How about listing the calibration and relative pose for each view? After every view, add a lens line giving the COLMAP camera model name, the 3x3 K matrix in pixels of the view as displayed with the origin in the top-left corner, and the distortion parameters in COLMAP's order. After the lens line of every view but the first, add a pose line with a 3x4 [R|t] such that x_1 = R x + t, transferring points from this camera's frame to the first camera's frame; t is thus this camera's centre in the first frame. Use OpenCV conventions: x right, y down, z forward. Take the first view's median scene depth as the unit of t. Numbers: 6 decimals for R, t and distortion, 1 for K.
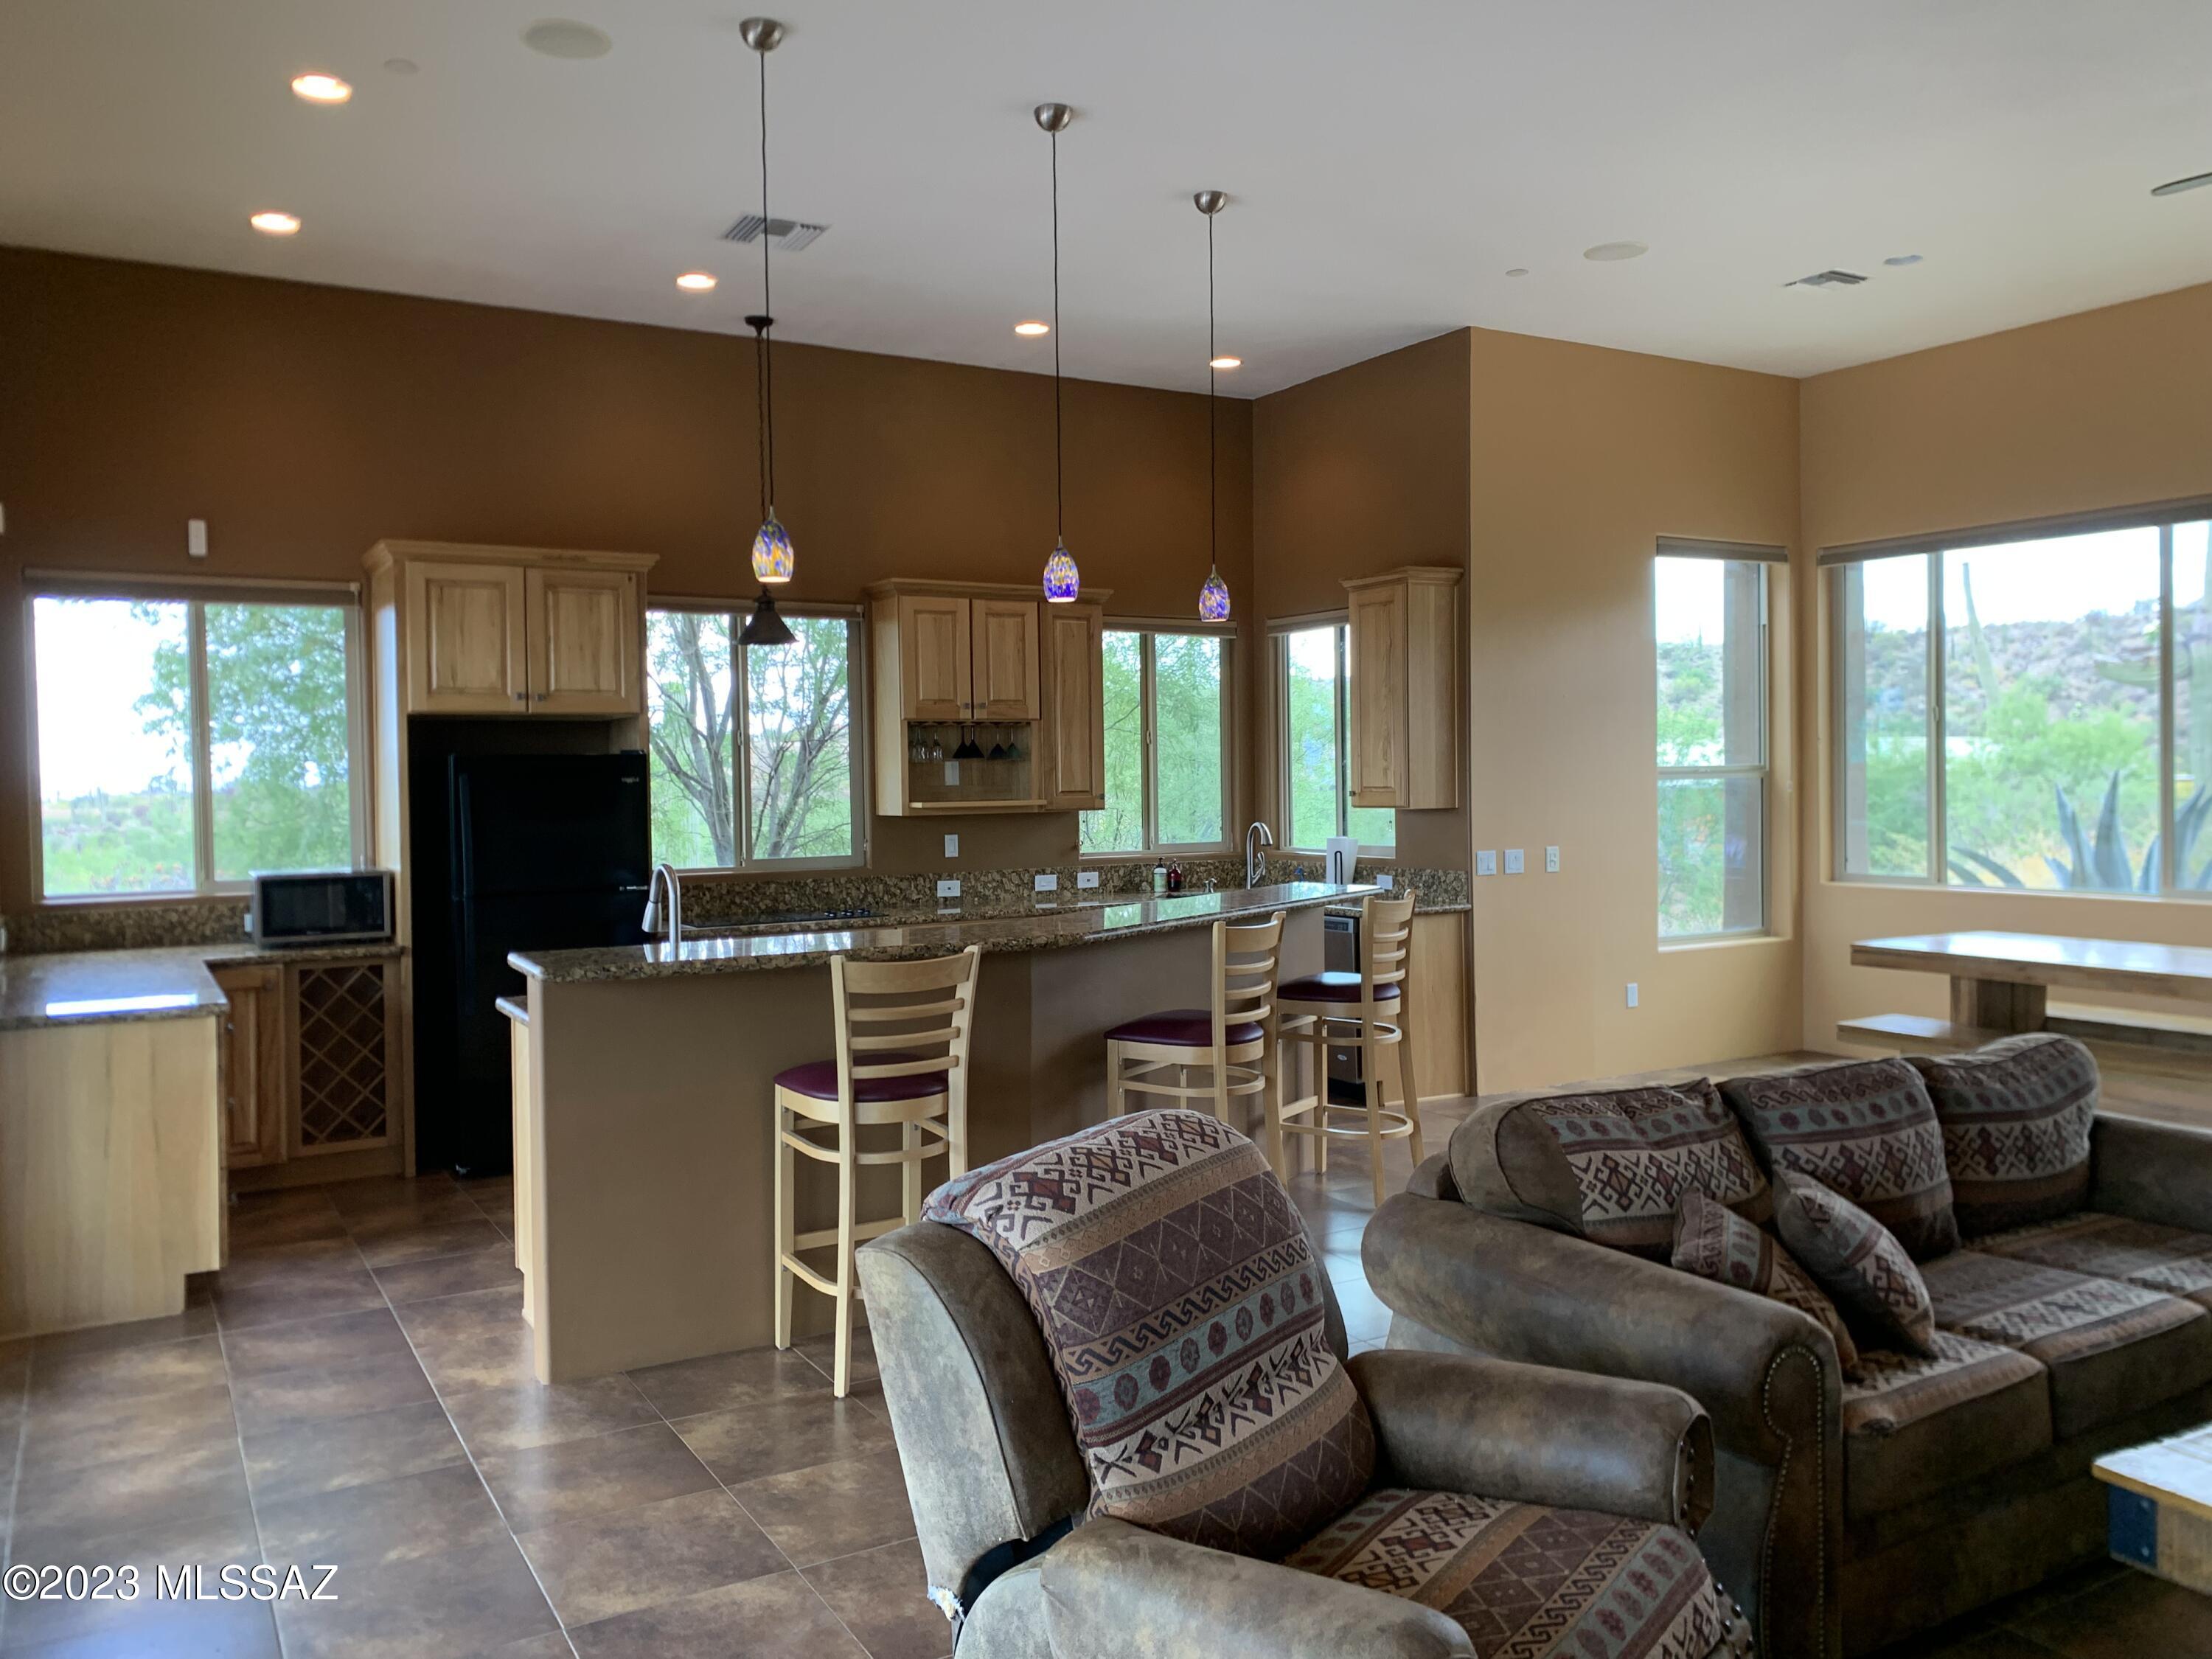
lens RADIAL K [[1665.5, 0, 1054.1], [0, 1665.5, 818.8], [0, 0, 1]] dist [0.066395, -0.001478]
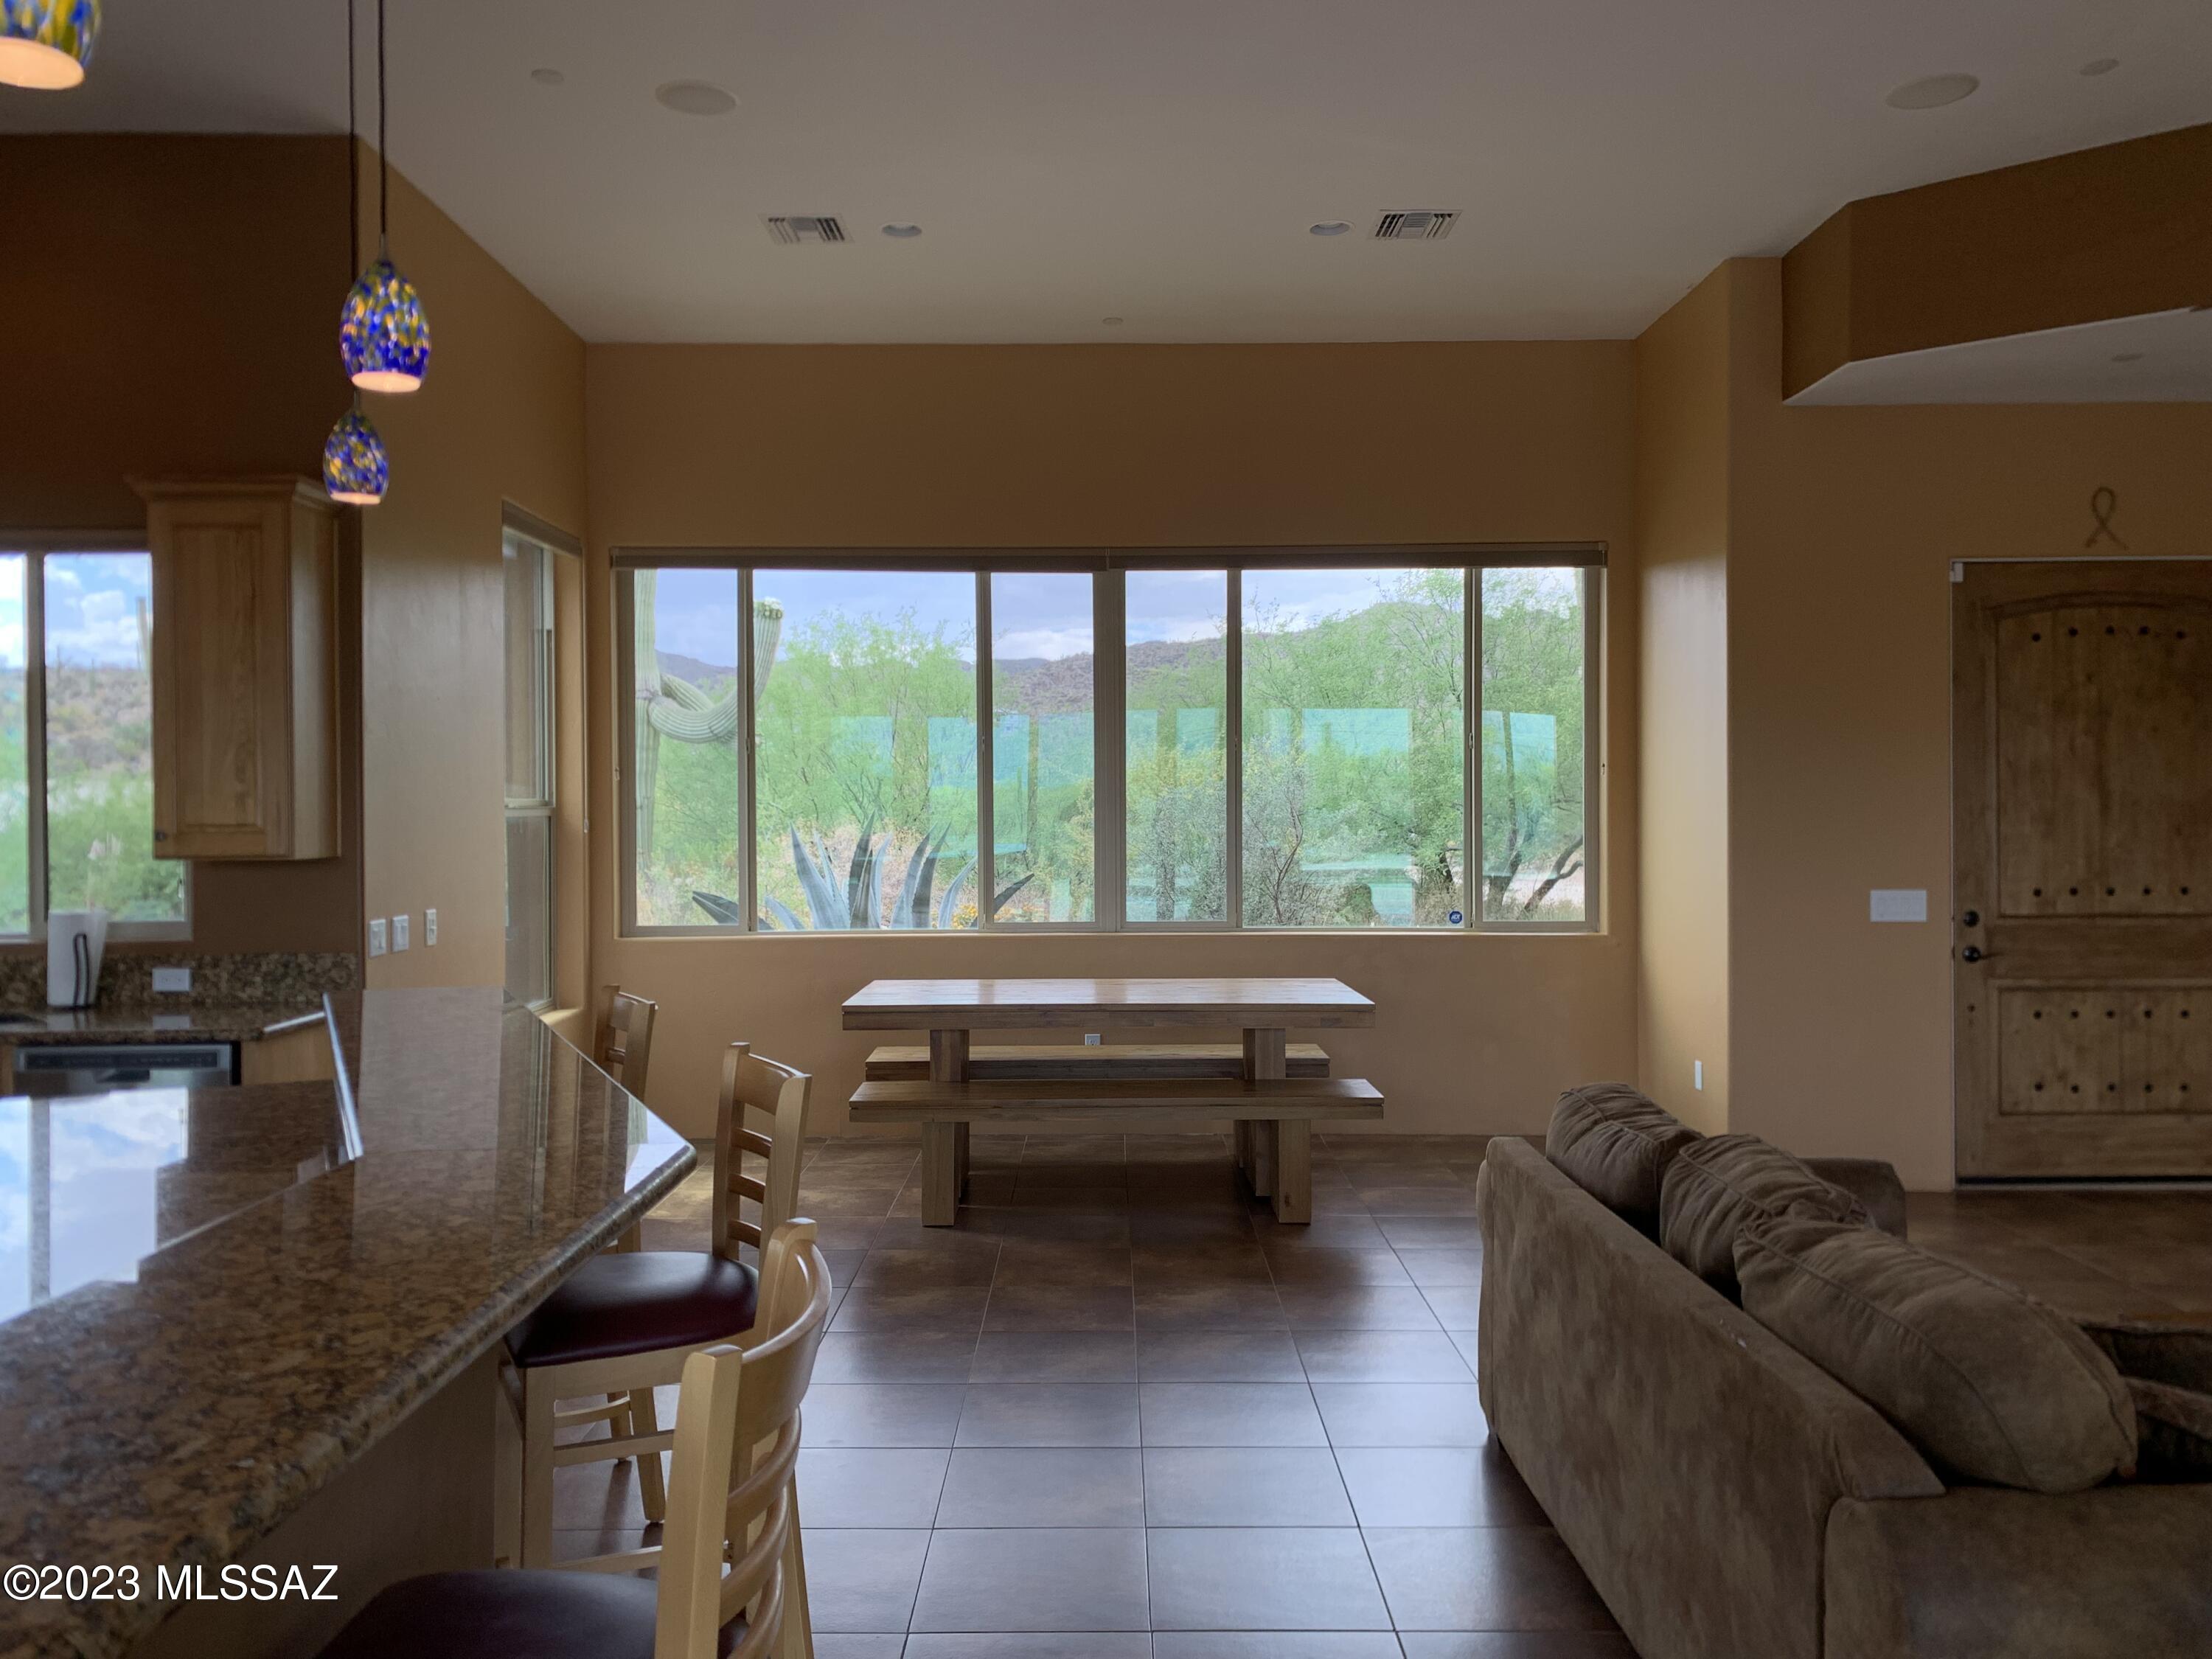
lens RADIAL K [[1698.2, 0, 1106.0], [0, 1698.2, 829.5], [0, 0, 1]] dist [0.007949, -0.000557]
pose [[0.479919, -0.002443, 0.877309, -0.192424], [0.022426, 0.999704, -0.009484, -0.004032], [-0.877026, 0.024226, 0.479831, 0.402153]]
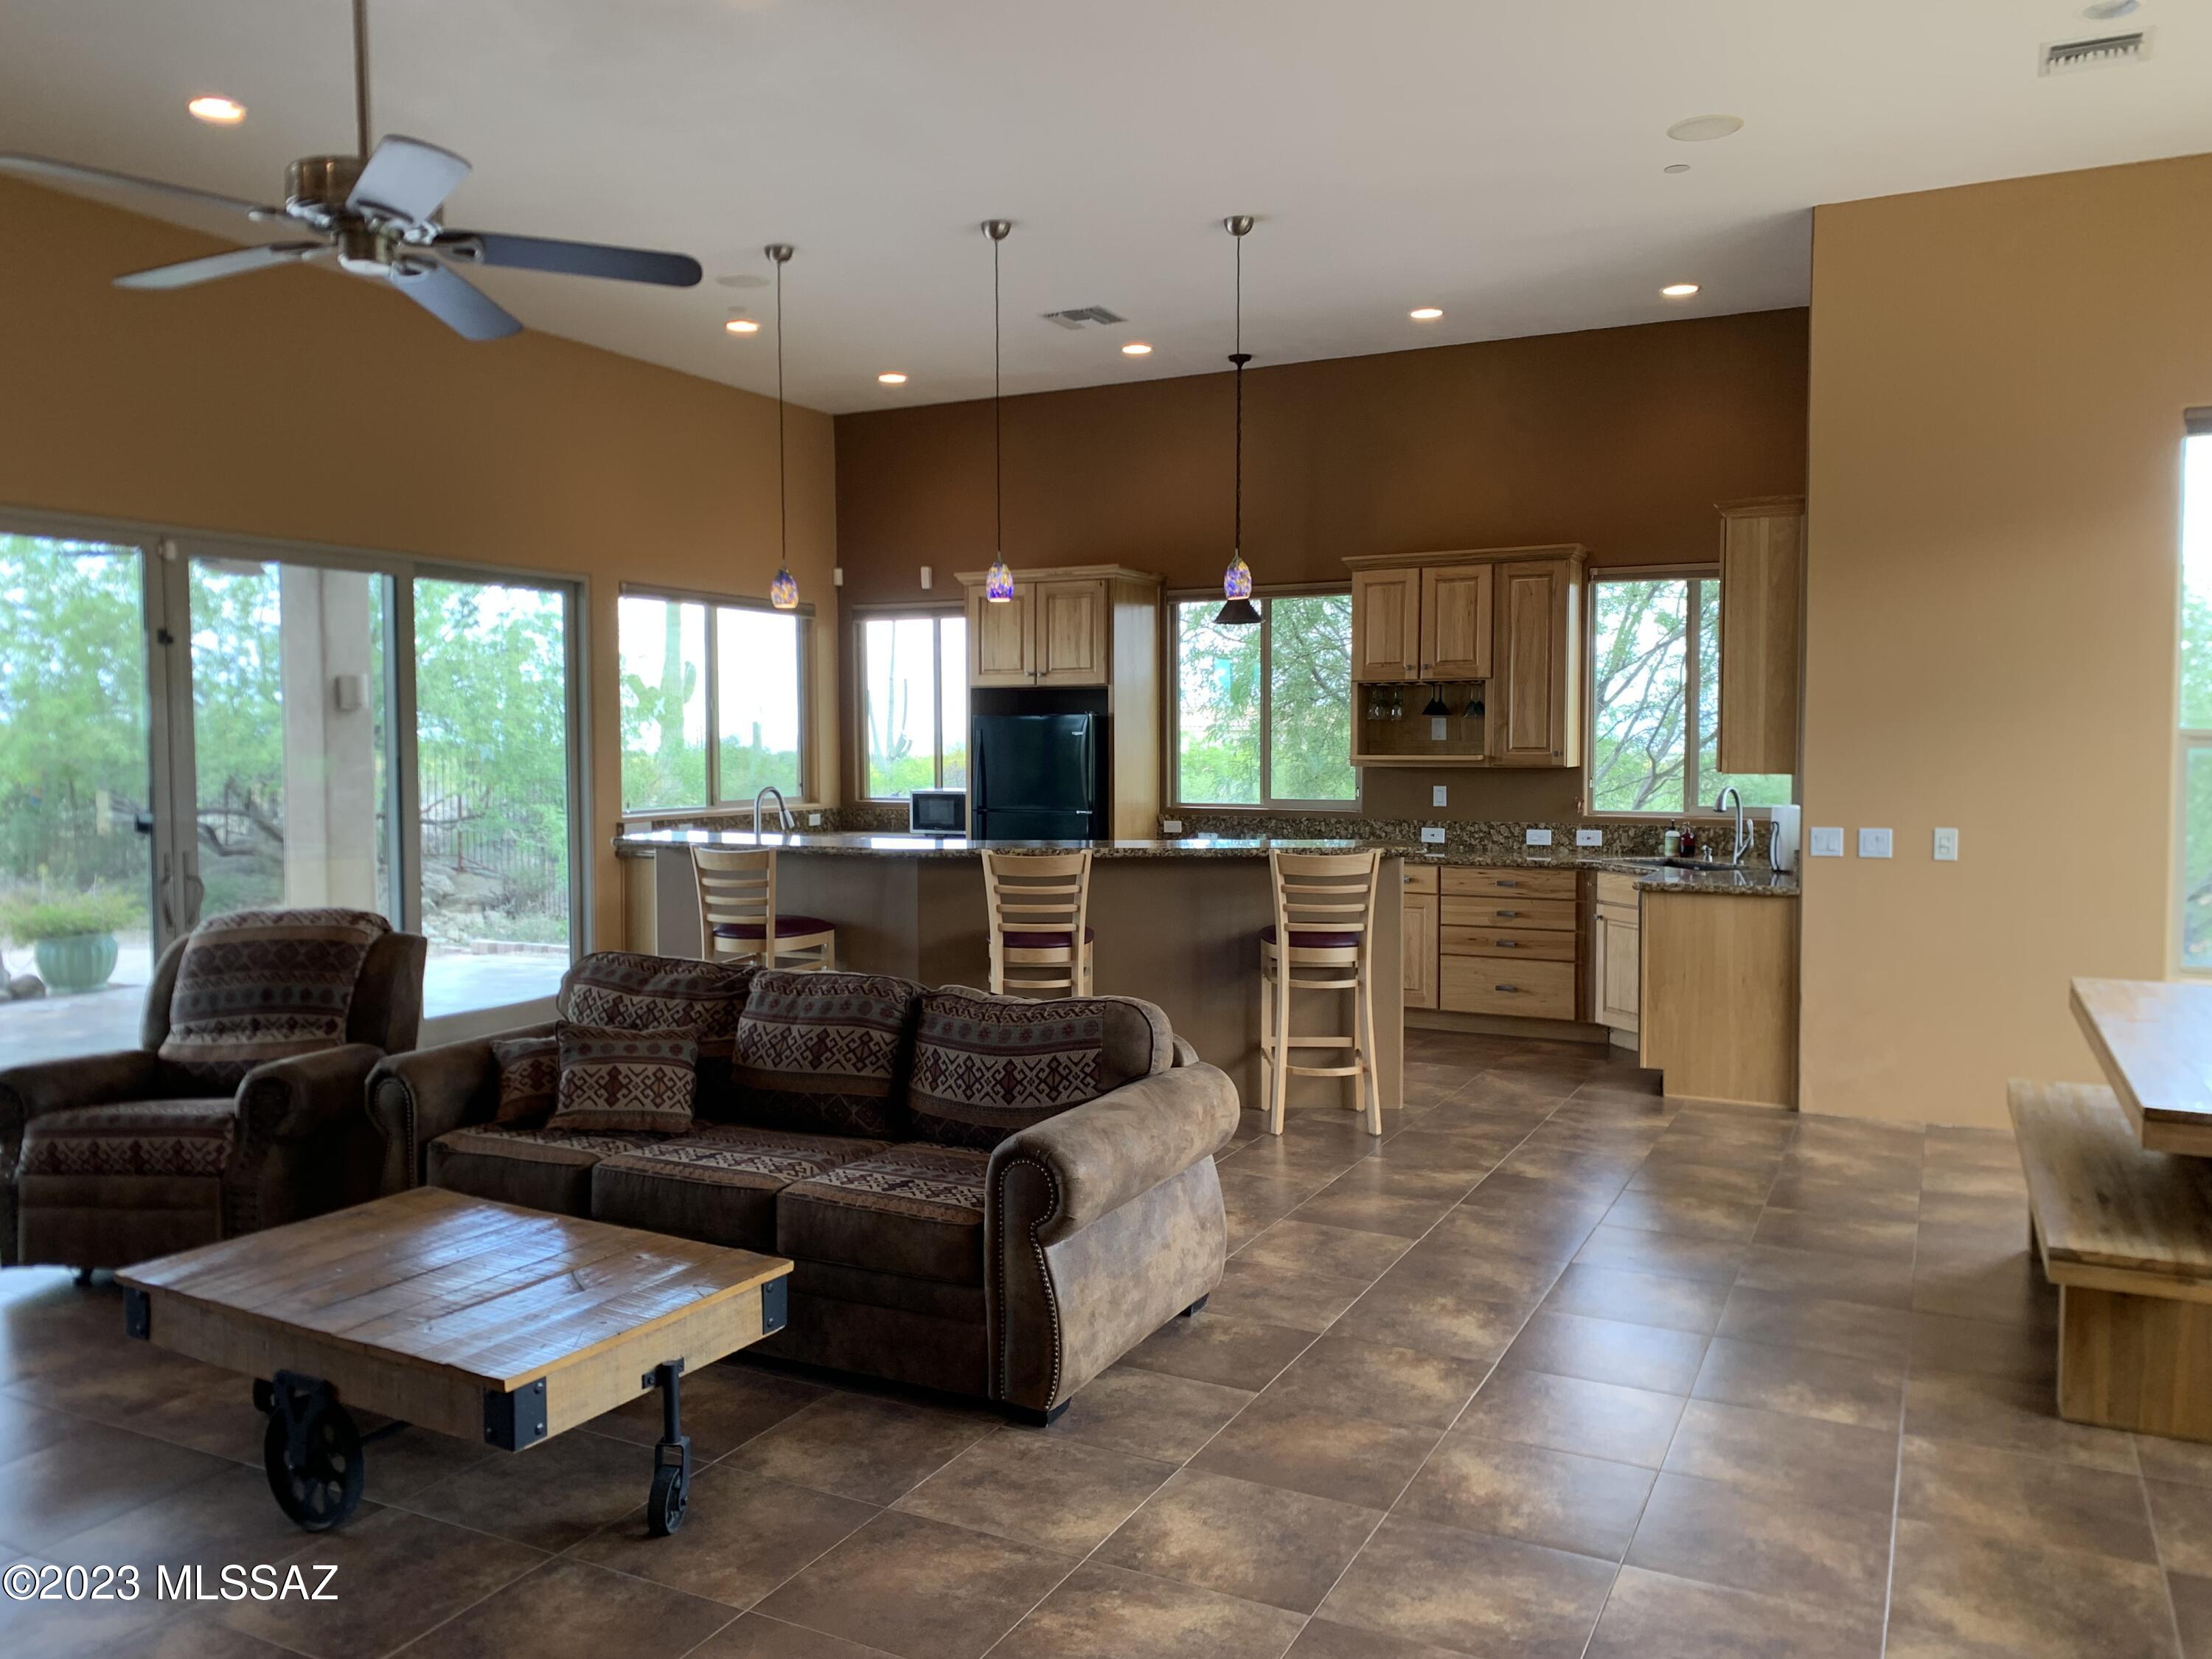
lens RADIAL K [[1665.5, 0, 1054.1], [0, 1665.5, 818.8], [0, 0, 1]] dist [0.066395, -0.001478]
pose [[0.547144, 0.053645, -0.835318, 0.725718], [-0.024722, 0.998545, 0.047934, -0.015300], [0.836674, -0.005576, 0.547673, 0.203251]]
